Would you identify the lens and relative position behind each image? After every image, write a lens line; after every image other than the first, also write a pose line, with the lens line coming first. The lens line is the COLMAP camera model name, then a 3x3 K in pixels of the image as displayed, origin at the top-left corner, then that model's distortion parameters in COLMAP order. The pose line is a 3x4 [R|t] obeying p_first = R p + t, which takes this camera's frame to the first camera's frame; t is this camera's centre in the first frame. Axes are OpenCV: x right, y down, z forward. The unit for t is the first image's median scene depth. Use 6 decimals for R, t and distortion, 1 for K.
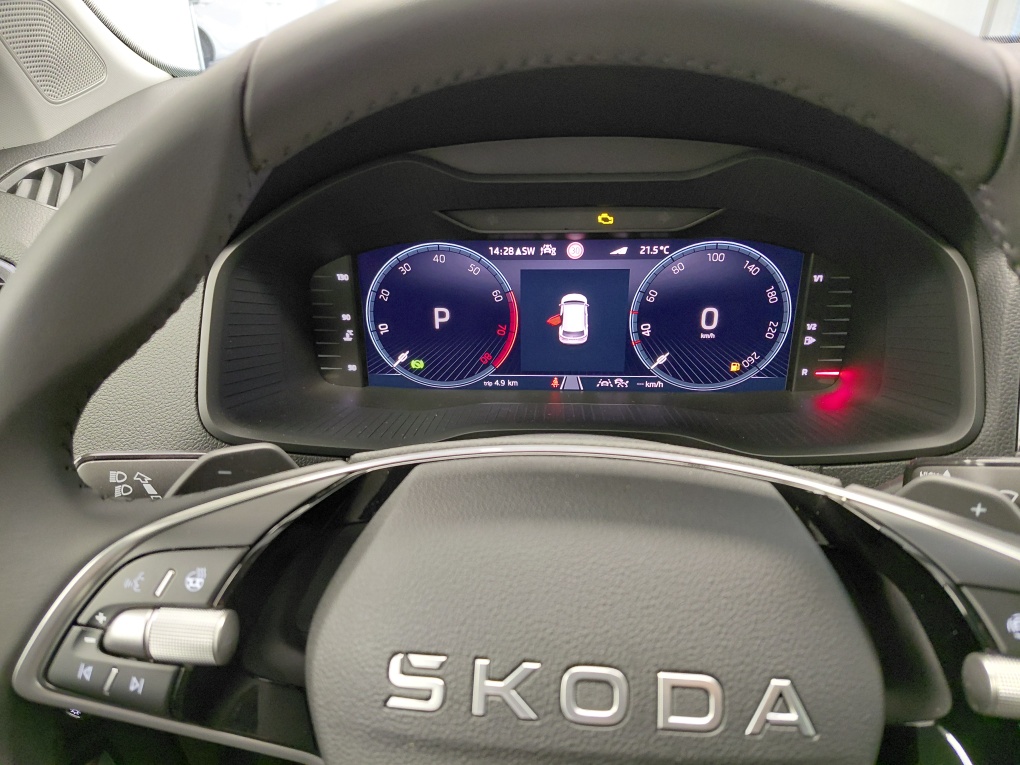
lens RADIAL K [[763.5, 0, 489.2], [0, 763.5, 383.9], [0, 0, 1]] dist [0.133137, -0.295025]
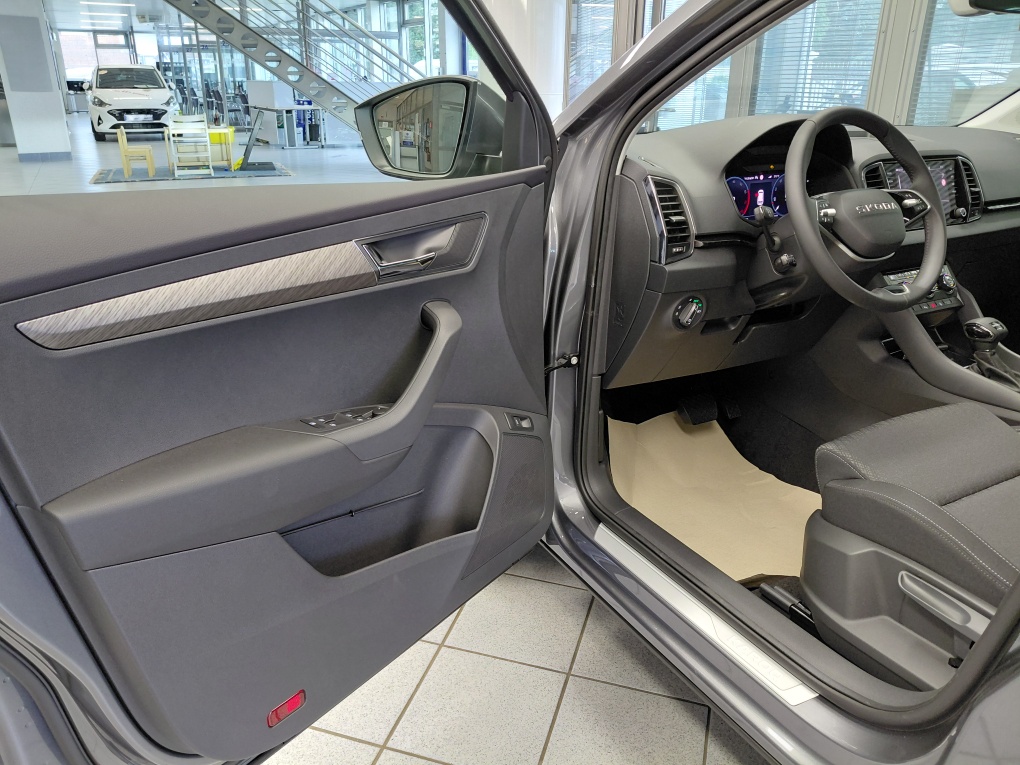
lens RADIAL K [[760.2, 0, 497.5], [0, 760.2, 364.6], [0, 0, 1]] dist [0.018748, -0.101767]
pose [[0.849618, -0.163469, 0.501425, -2.902322], [0.239681, 0.966577, -0.091005, 0.713698], [-0.469789, 0.197502, 0.860402, -1.346027]]
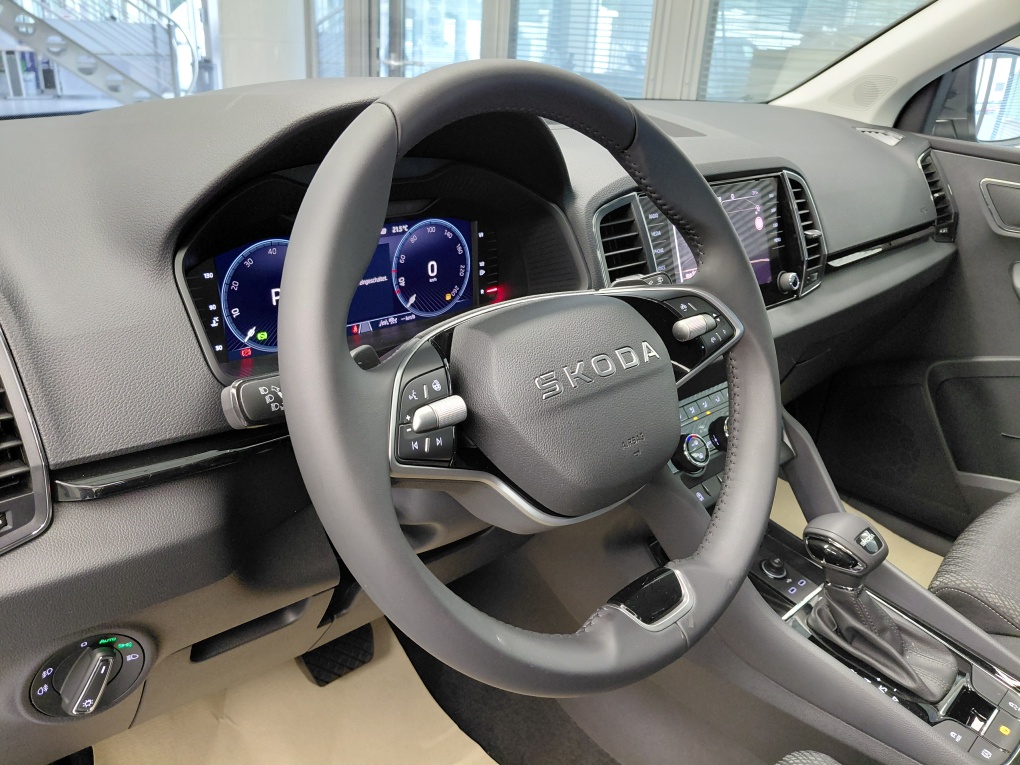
lens RADIAL K [[745.8, 0, 496.5], [0, 745.8, 377.6], [0, 0, 1]] dist [0.032674, -0.052704]
pose [[0.706670, -0.234069, 0.667704, -0.728724], [0.283616, 0.958271, 0.035761, 0.118048], [-0.648212, 0.164101, 0.743567, -0.214878]]
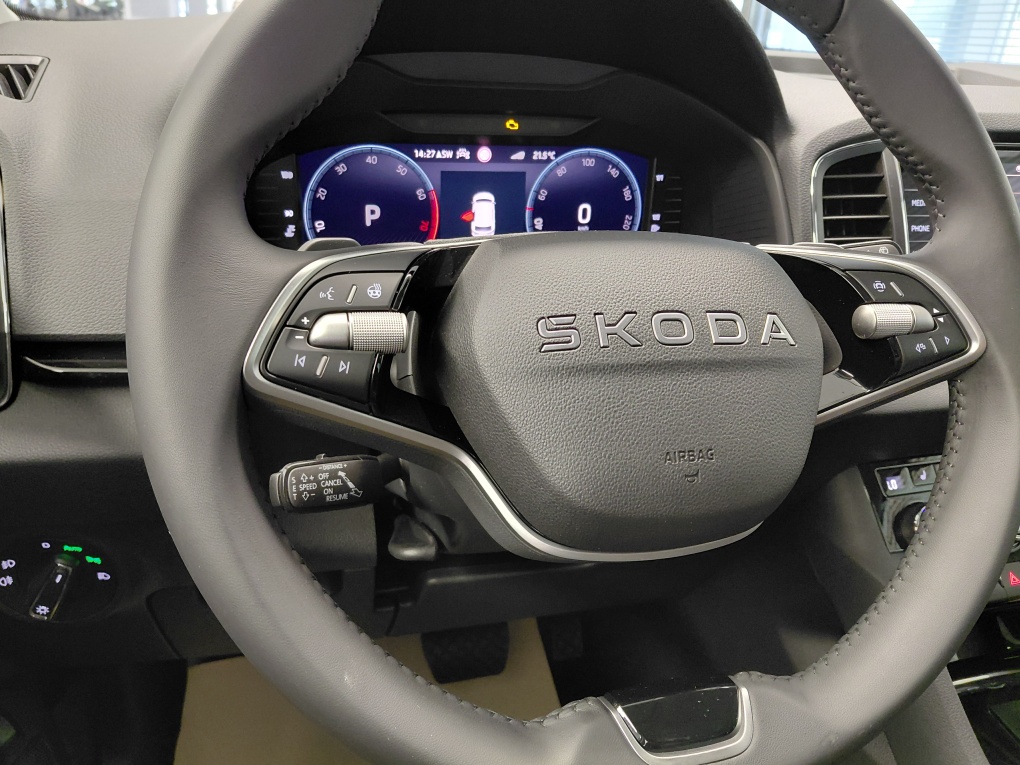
lens RADIAL K [[763.5, 0, 489.2], [0, 763.5, 383.9], [0, 0, 1]] dist [0.133137, -0.295025]
pose [[0.941346, -0.074229, 0.329178, -0.307038], [0.090022, 0.995394, -0.032975, 0.227105], [-0.325214, 0.060674, 0.943692, -0.134198]]
